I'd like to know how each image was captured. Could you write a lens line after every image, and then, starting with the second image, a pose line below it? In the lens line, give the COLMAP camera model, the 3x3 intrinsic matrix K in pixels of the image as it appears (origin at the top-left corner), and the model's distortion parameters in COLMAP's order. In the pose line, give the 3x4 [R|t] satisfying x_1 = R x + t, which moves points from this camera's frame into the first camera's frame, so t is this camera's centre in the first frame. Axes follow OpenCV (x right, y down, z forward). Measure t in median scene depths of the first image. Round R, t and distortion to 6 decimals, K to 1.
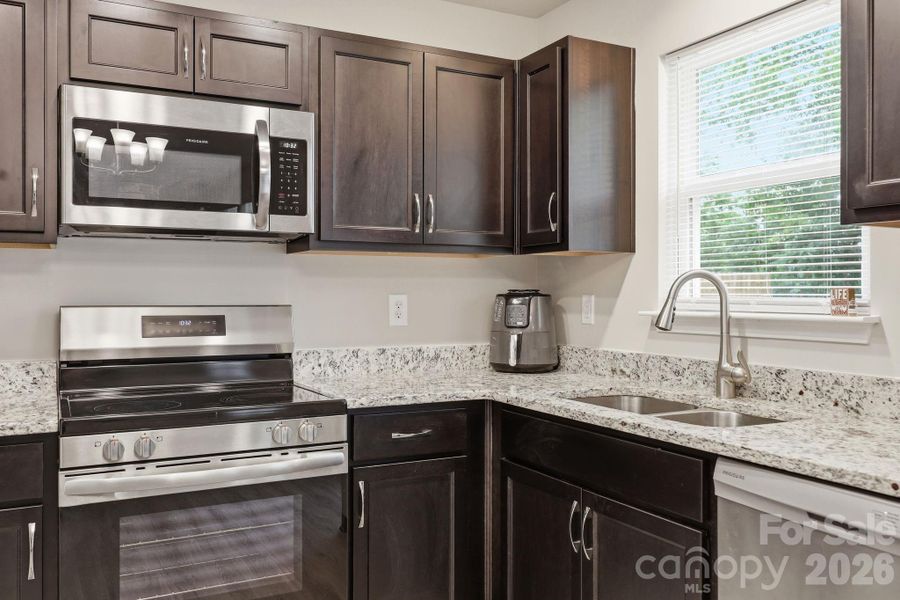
lens RADIAL K [[773.0, 0, 452.5], [0, 773.0, 288.4], [0, 0, 1]] dist [-0.001550, 0.020024]
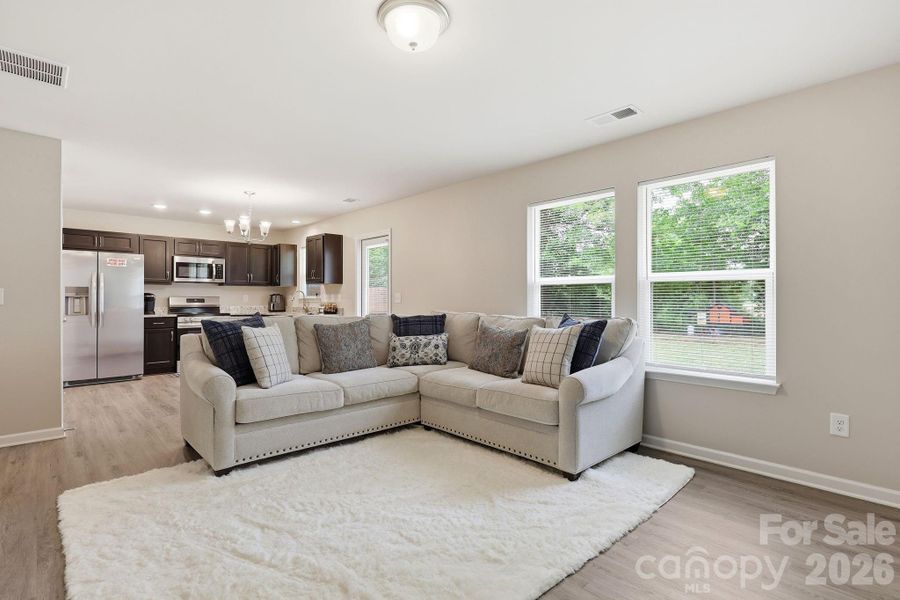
lens RADIAL K [[427.2, 0, 443.0], [0, 427.2, 297.7], [0, 0, 1]] dist [-0.000259, 0.001477]
pose [[0.971481, 0.002102, 0.237109, 0.564124], [-0.002628, 0.999995, 0.001902, 0.020565], [-0.237104, -0.002470, 0.971481, -2.125414]]
